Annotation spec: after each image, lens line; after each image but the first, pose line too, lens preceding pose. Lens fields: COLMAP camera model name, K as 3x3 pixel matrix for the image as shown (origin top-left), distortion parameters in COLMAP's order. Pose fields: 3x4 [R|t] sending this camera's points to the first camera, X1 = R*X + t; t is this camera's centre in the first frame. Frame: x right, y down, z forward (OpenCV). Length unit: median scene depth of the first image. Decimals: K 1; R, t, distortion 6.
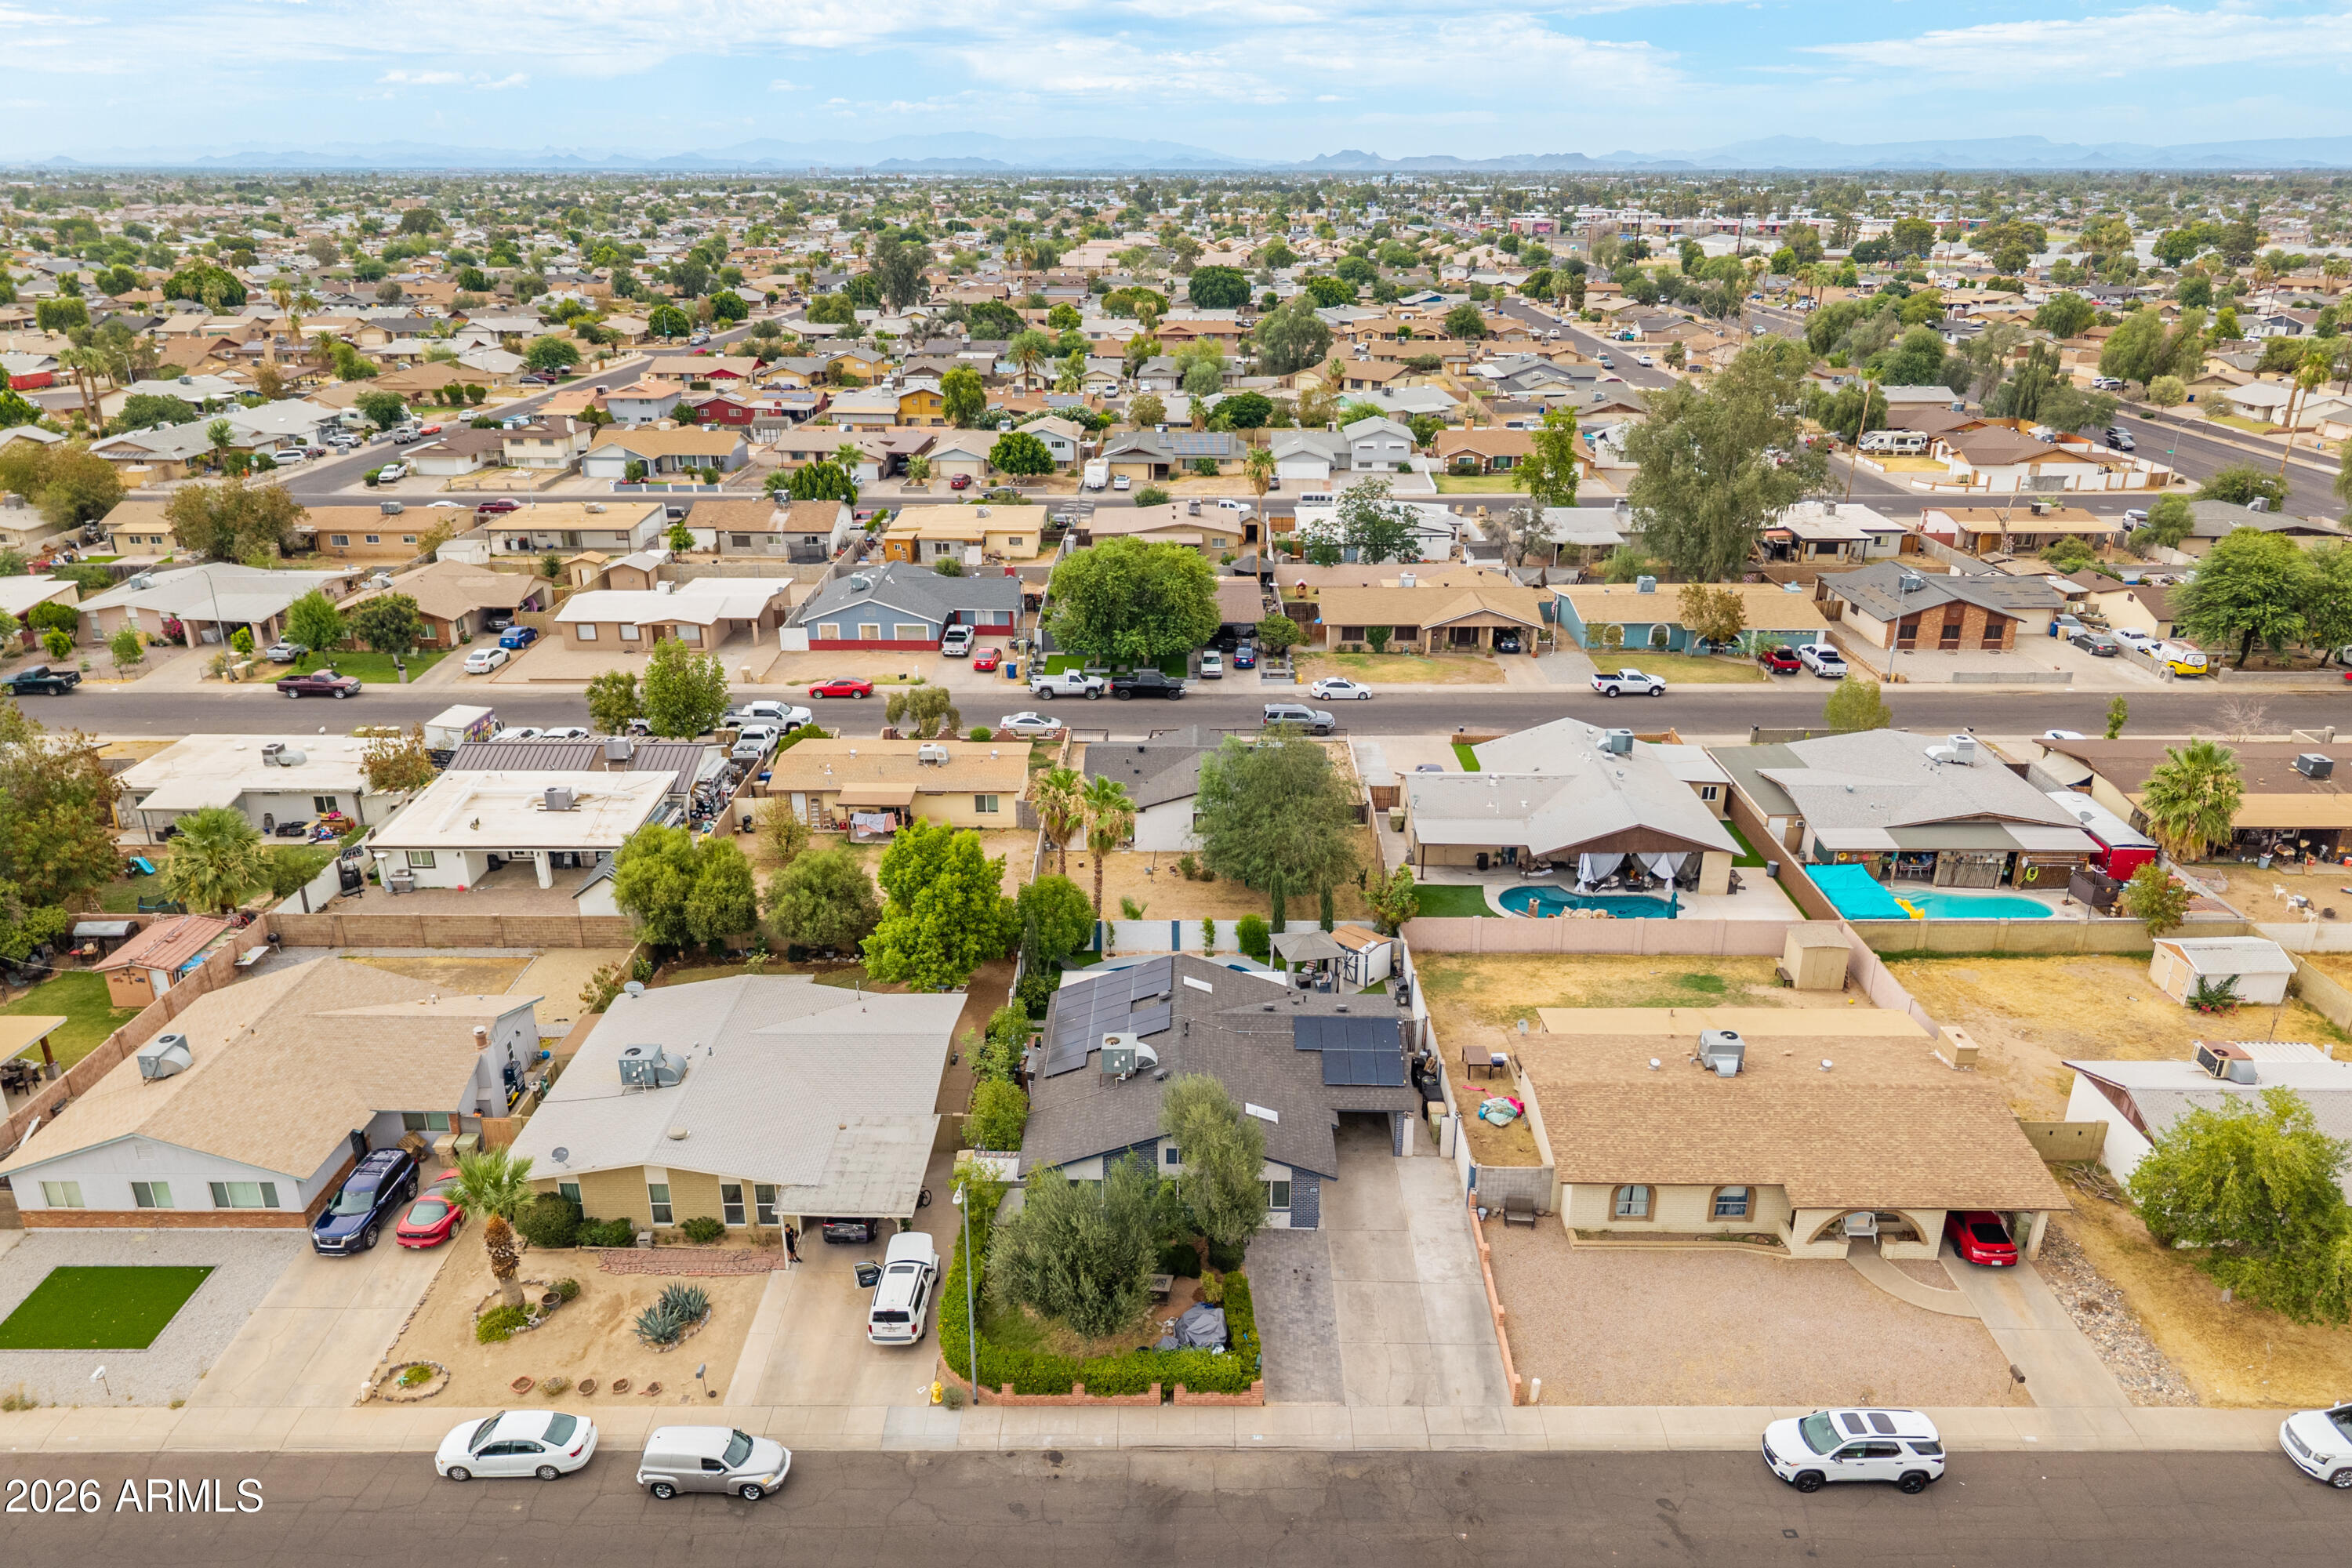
lens RADIAL K [[1605.2, 0, 1188.2], [0, 1605.2, 780.8], [0, 0, 1]] dist [0.023483, -0.023837]
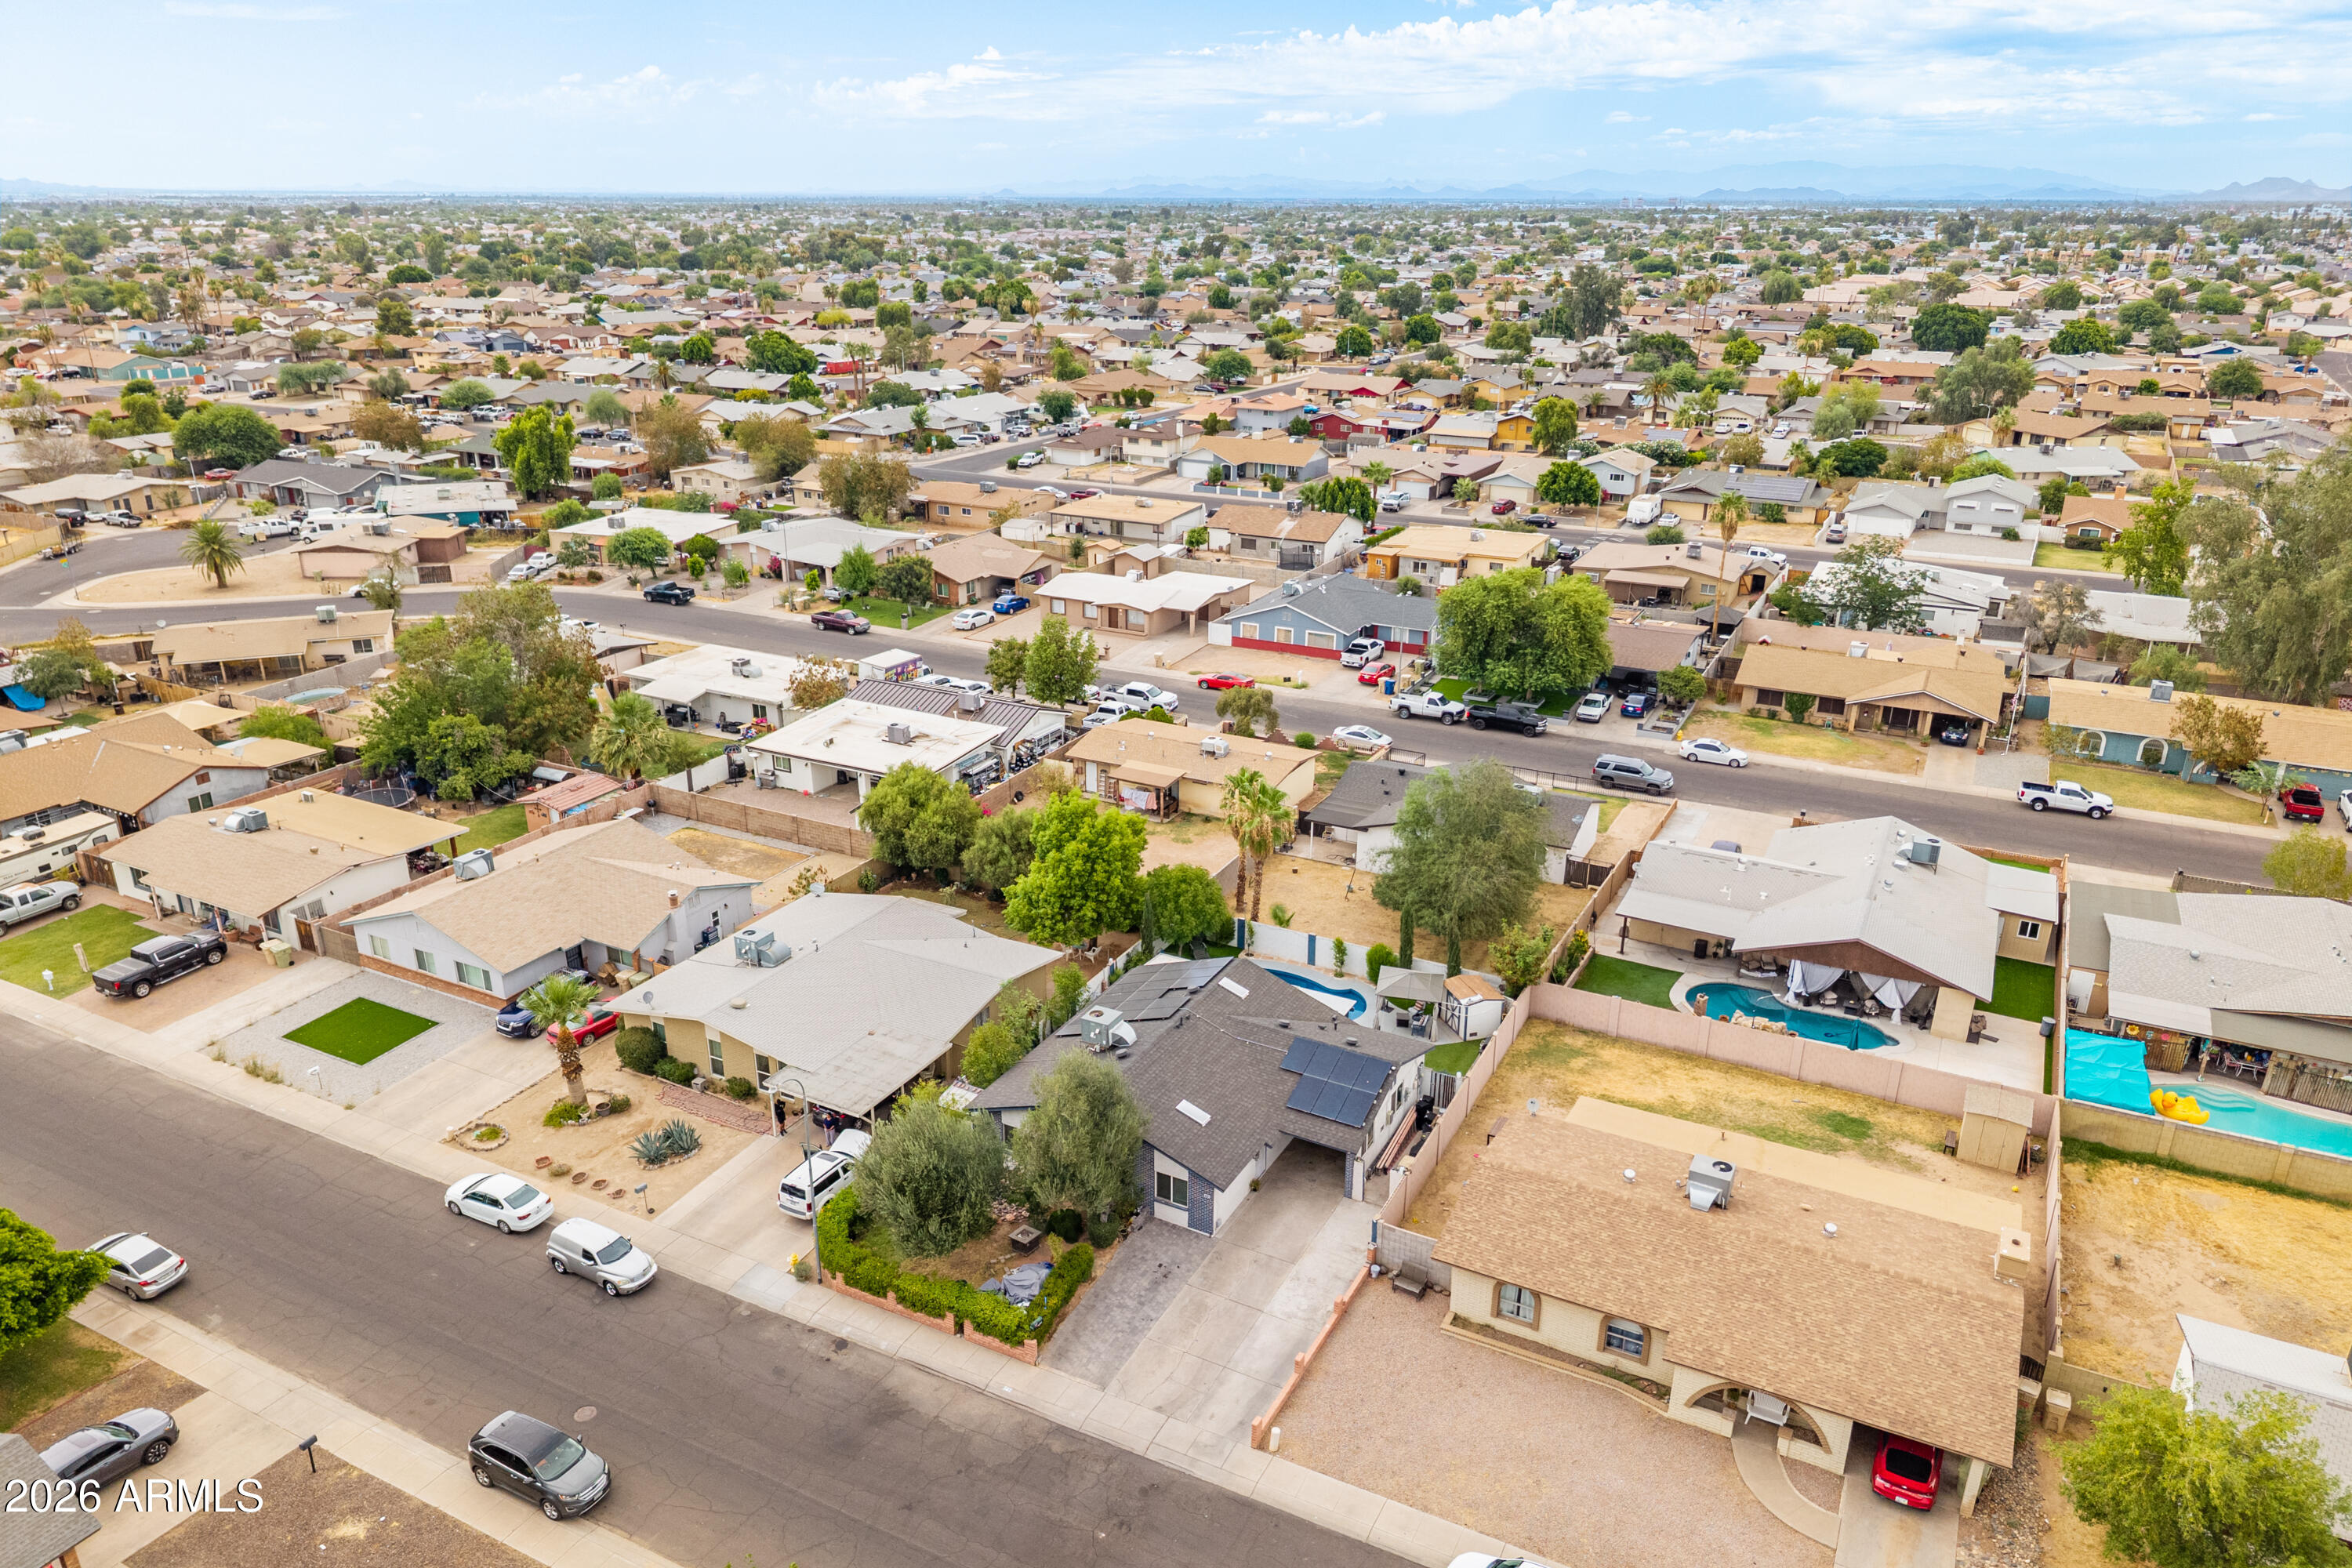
lens RADIAL K [[1605.2, 0, 1188.2], [0, 1605.2, 780.8], [0, 0, 1]] dist [0.023483, -0.023837]
pose [[0.885822, 0.159032, -0.435921, 0.293854], [-0.166350, 0.985830, 0.021615, -0.014183], [0.433182, 0.053368, 0.899725, 0.045656]]
